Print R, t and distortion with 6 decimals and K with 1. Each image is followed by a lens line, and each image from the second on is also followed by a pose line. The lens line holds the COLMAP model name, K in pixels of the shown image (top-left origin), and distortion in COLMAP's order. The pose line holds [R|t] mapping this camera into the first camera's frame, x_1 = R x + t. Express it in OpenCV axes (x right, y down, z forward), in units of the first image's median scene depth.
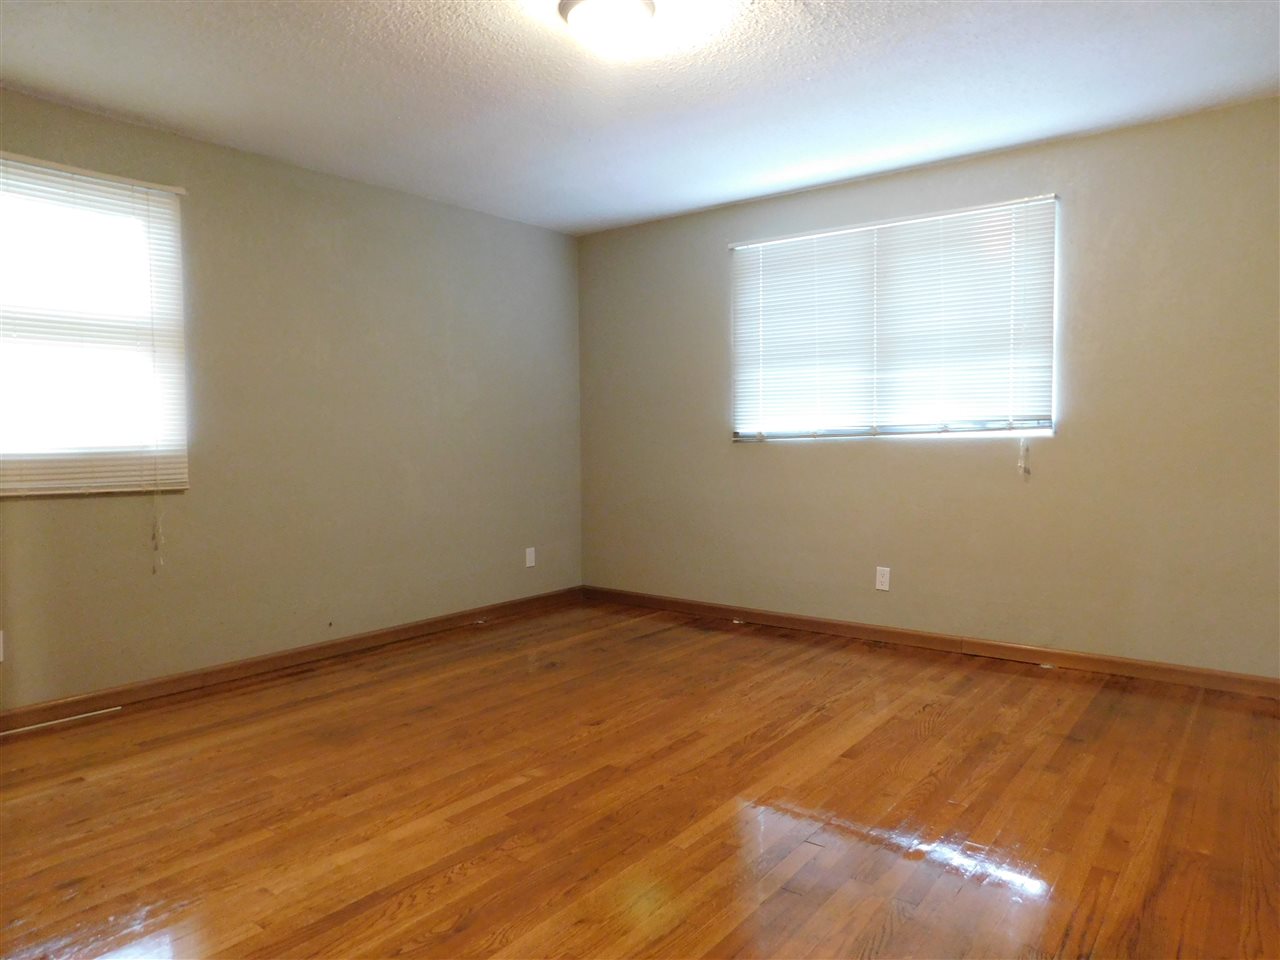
lens RADIAL K [[847.5, 0, 637.9], [0, 847.5, 480.5], [0, 0, 1]] dist [-0.048792, 0.020810]
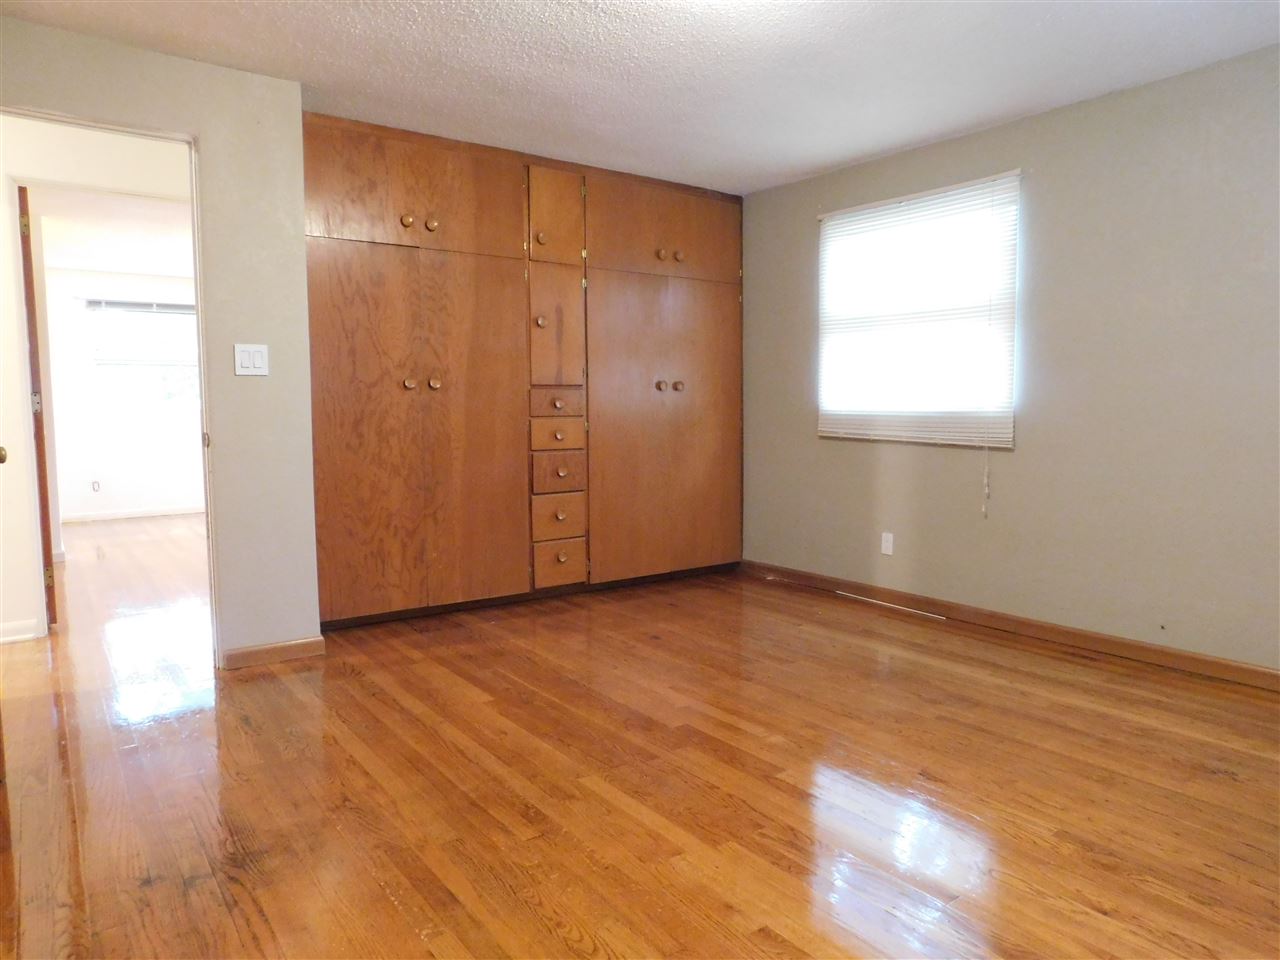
lens RADIAL K [[847.5, 0, 638.4], [0, 847.5, 479.8], [0, 0, 1]] dist [-0.048792, 0.020810]
pose [[-0.275181, 0.092148, -0.956966, 0.661195], [-0.050914, 0.992602, 0.110220, -0.045302], [0.960043, 0.079054, -0.268453, 0.849067]]
